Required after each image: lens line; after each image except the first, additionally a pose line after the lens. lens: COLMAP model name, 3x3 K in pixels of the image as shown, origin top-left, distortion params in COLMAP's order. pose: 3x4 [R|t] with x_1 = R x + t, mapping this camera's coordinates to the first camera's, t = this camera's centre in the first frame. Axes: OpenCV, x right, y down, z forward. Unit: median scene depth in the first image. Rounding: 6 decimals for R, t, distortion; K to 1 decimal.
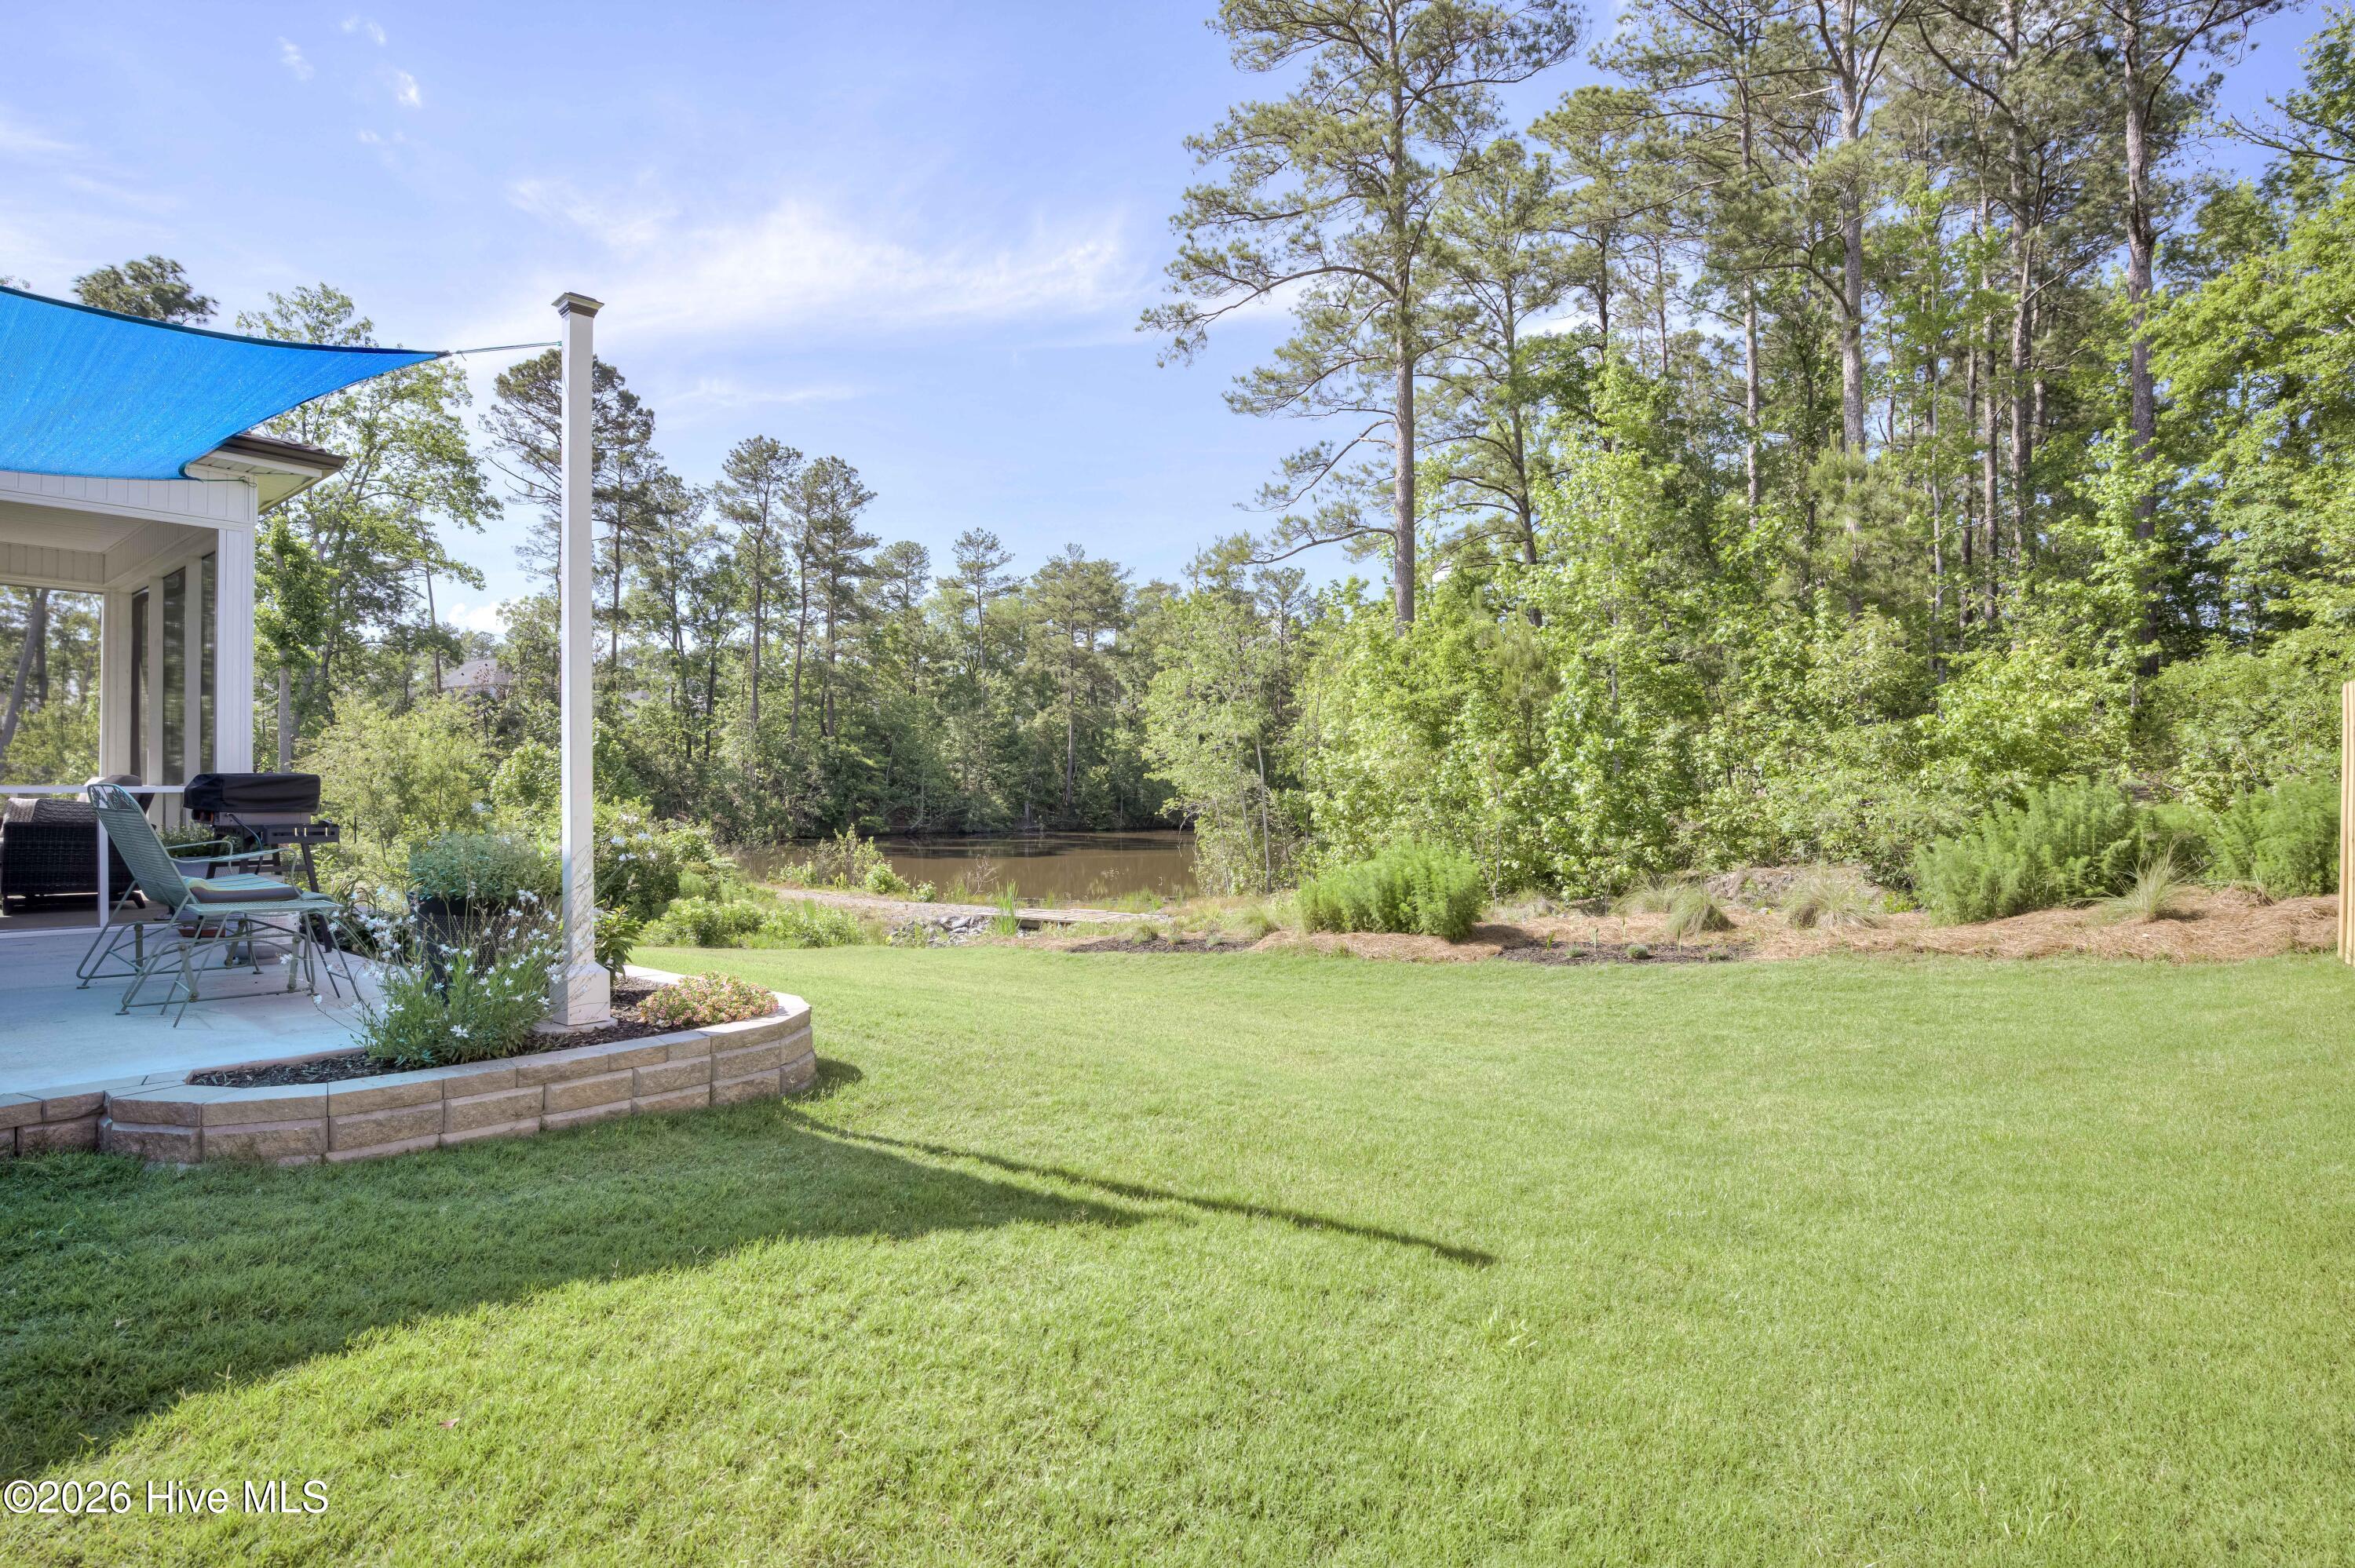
lens RADIAL K [[1178.2, 0, 1177.2], [0, 1178.2, 789.2], [0, 0, 1]] dist [-0.006910, -0.000731]
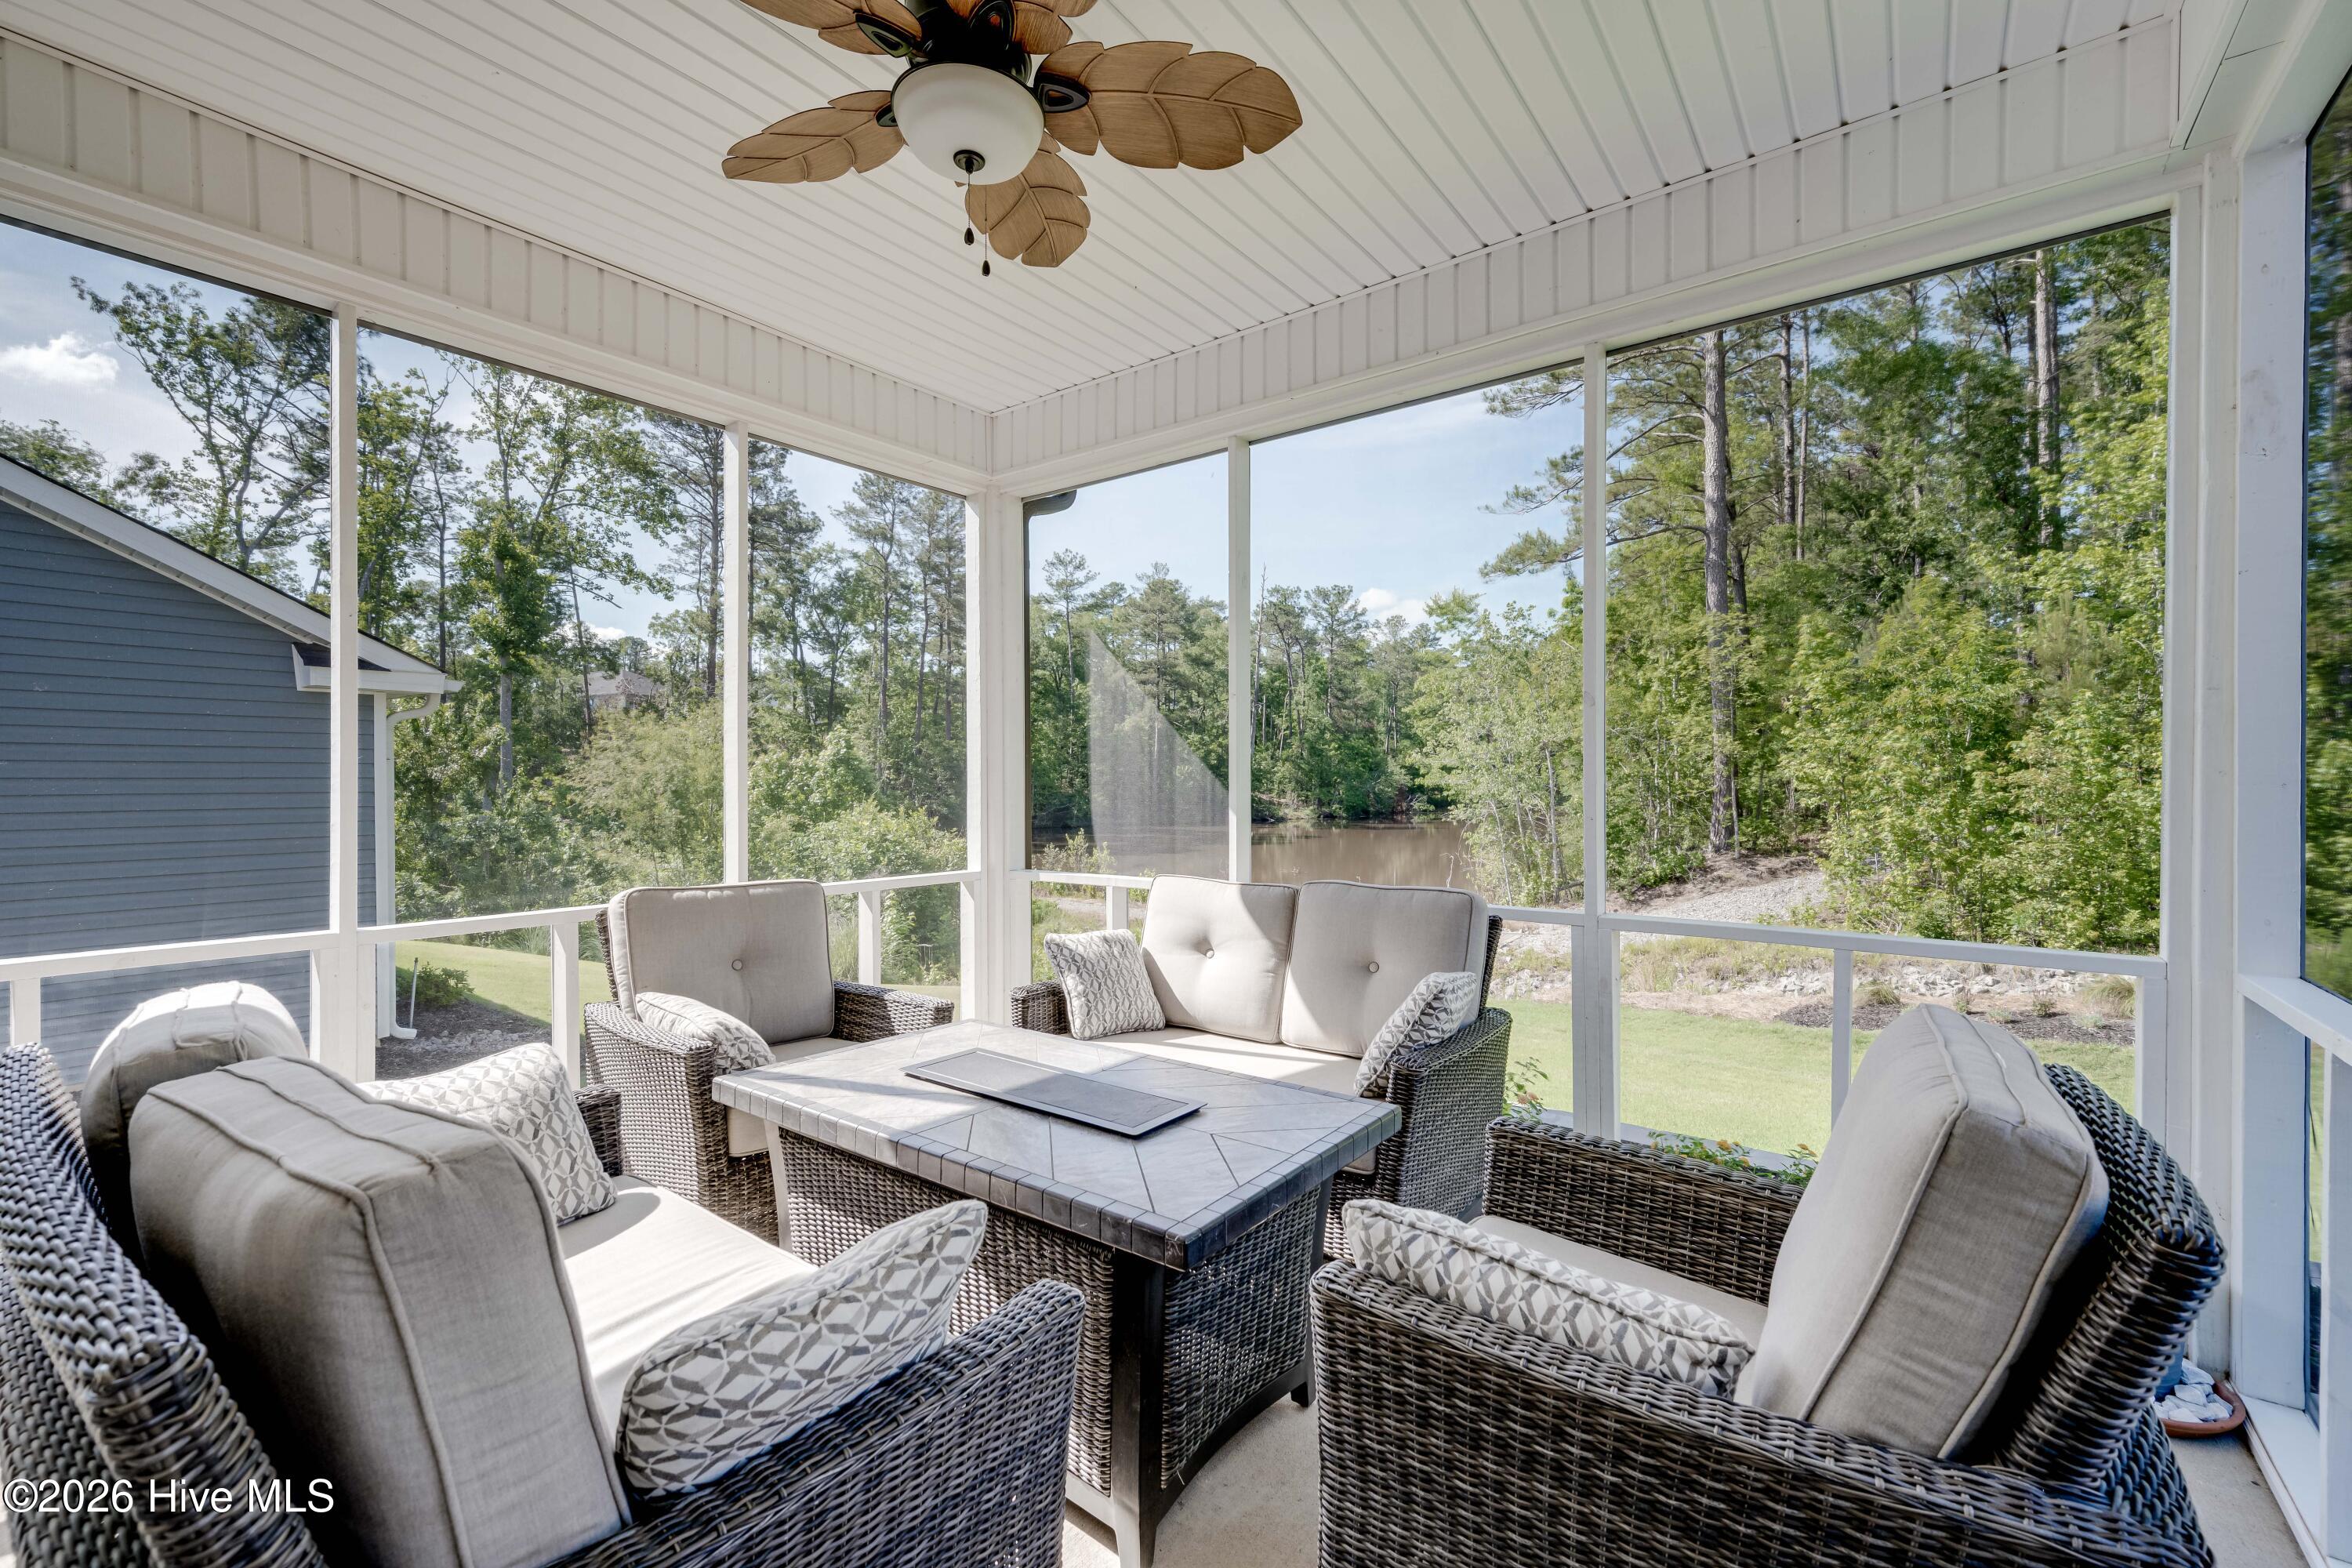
lens RADIAL K [[1002.1, 0, 1175.6], [0, 1002.1, 790.7], [0, 0, 1]] dist [-0.007791, 0.000517]
pose [[0.999692, -0.007657, 0.023600, -0.103303], [0.007440, 0.999930, 0.009251, -0.005202], [-0.023669, -0.009072, 0.999679, 0.070648]]
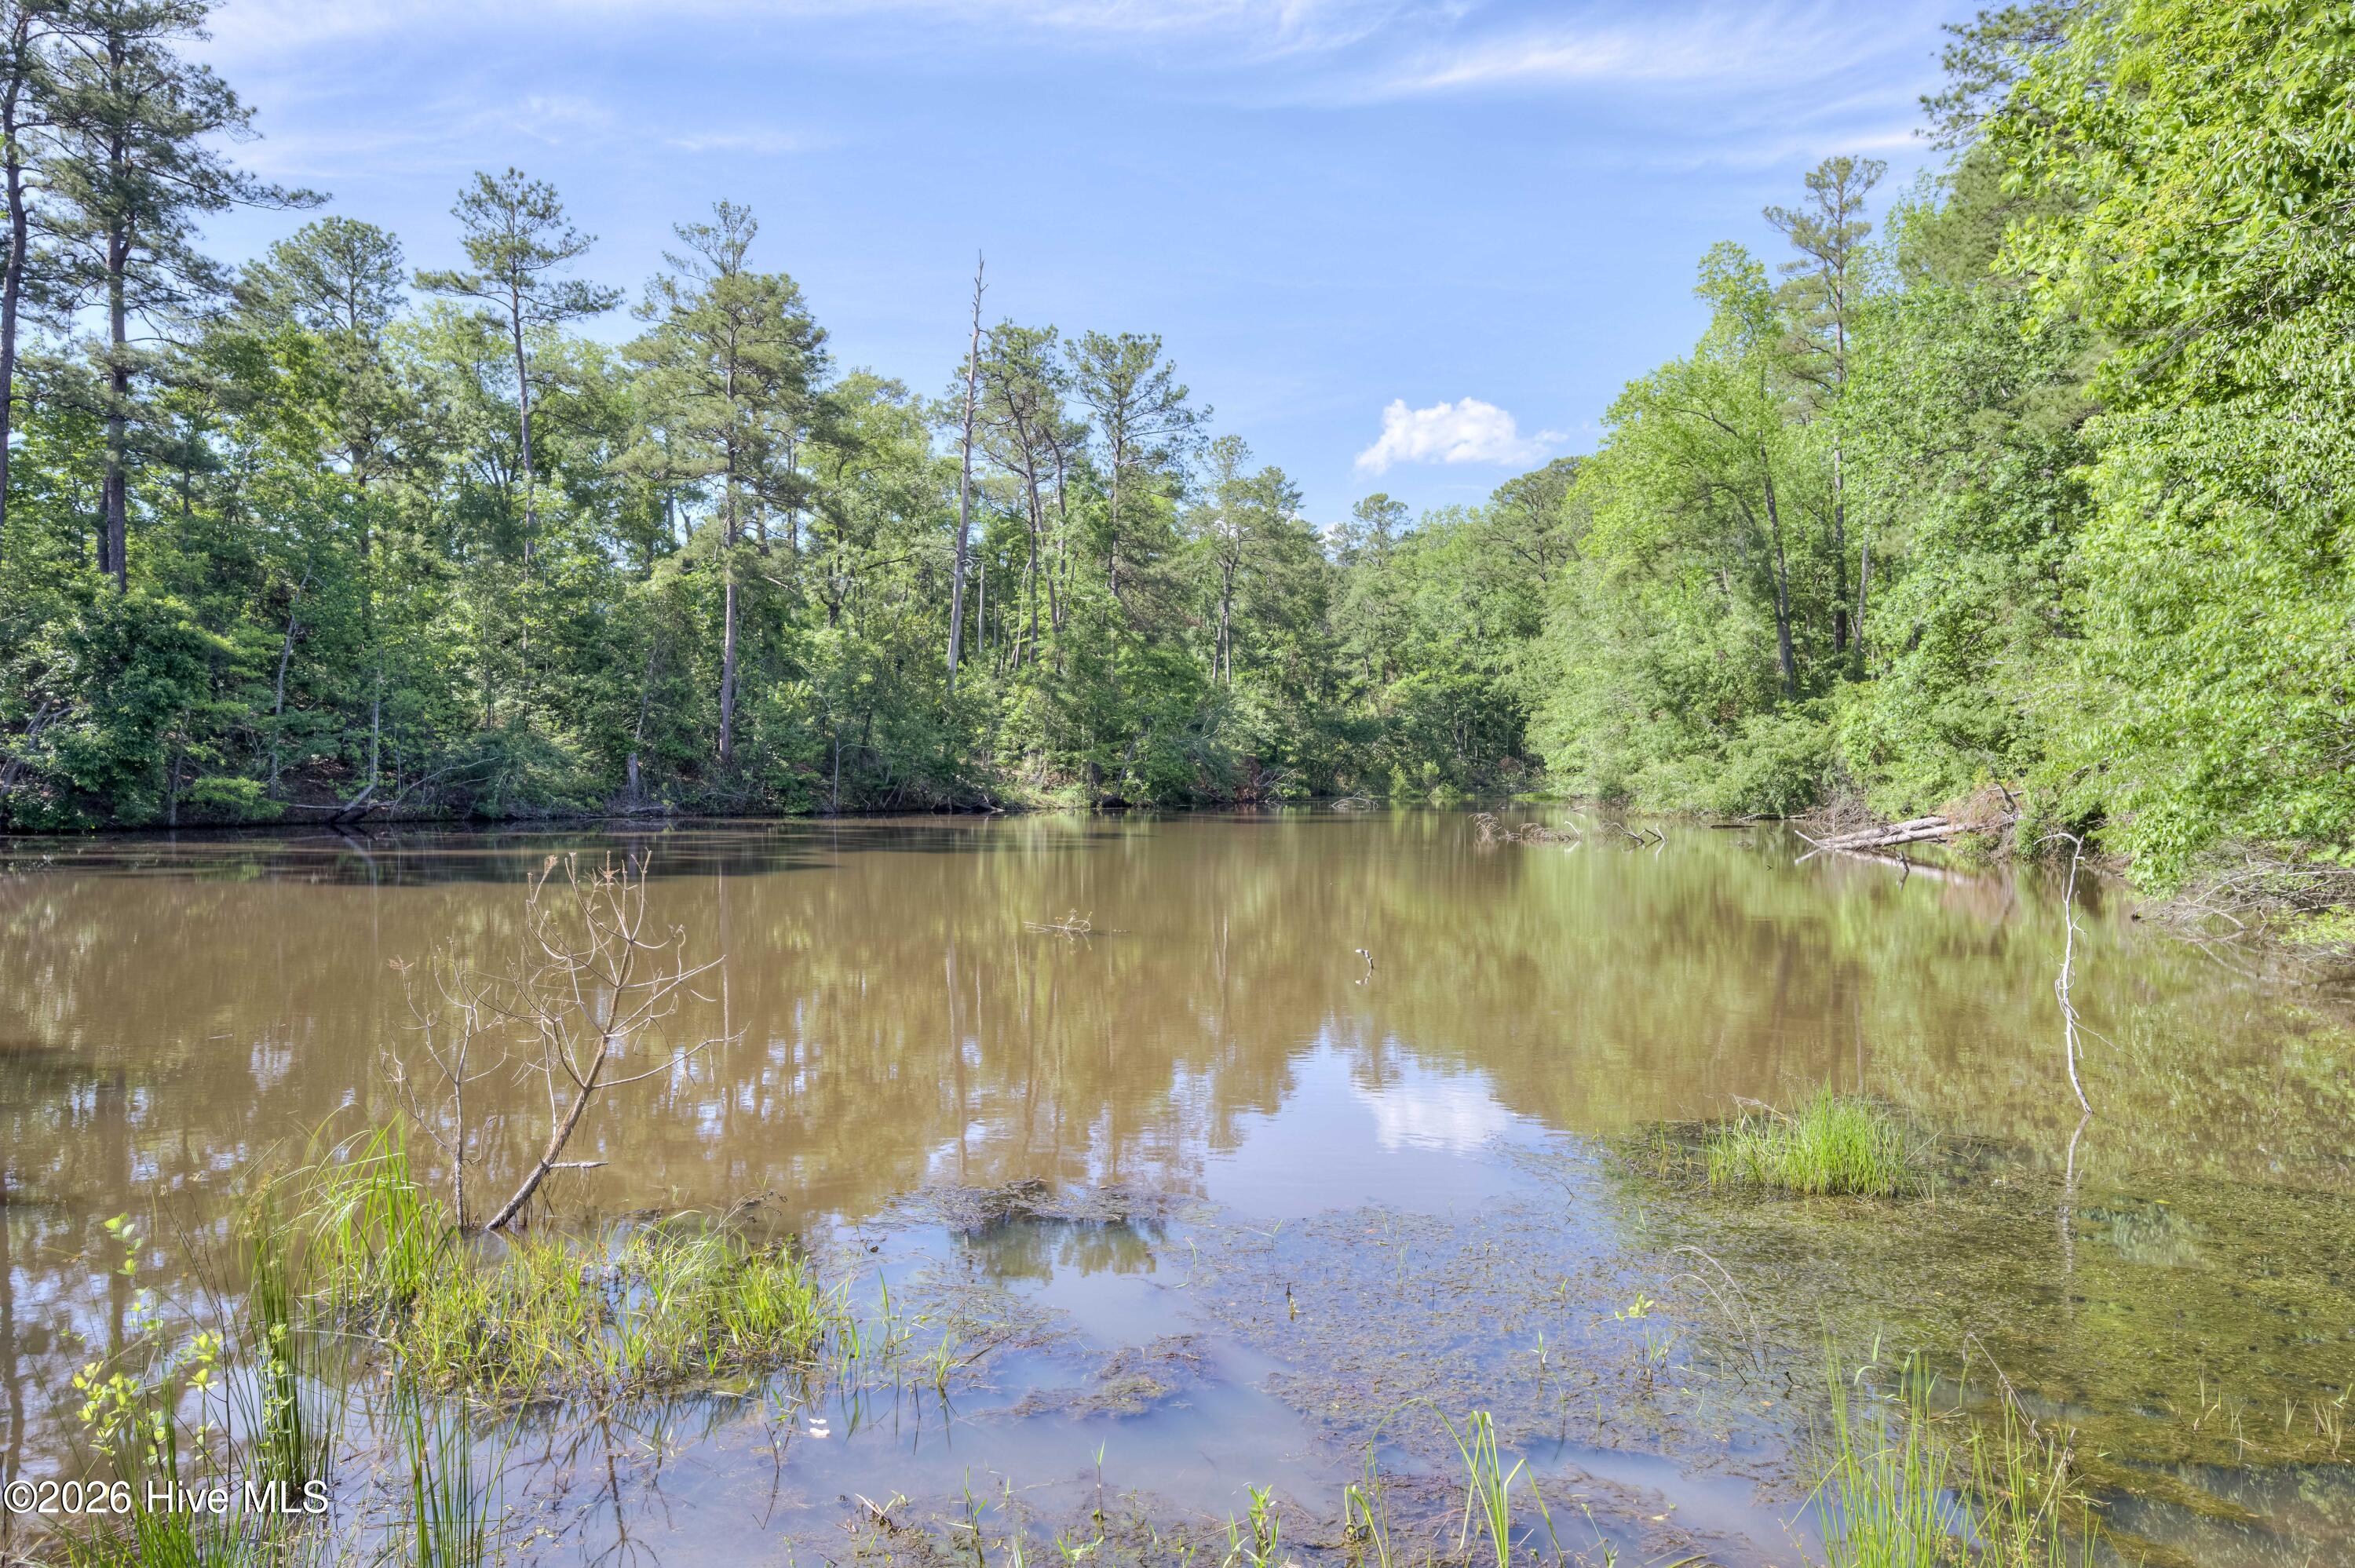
lens RADIAL K [[1539.1, 0, 1181.6], [0, 1539.1, 789.8], [0, 0, 1]] dist [0.027870, 0.003583]
pose [[0.971028, -0.003339, 0.238942, -0.067617], [0.001412, 0.999965, 0.008234, 0.021681], [-0.238961, -0.007658, 0.970999, 0.382012]]
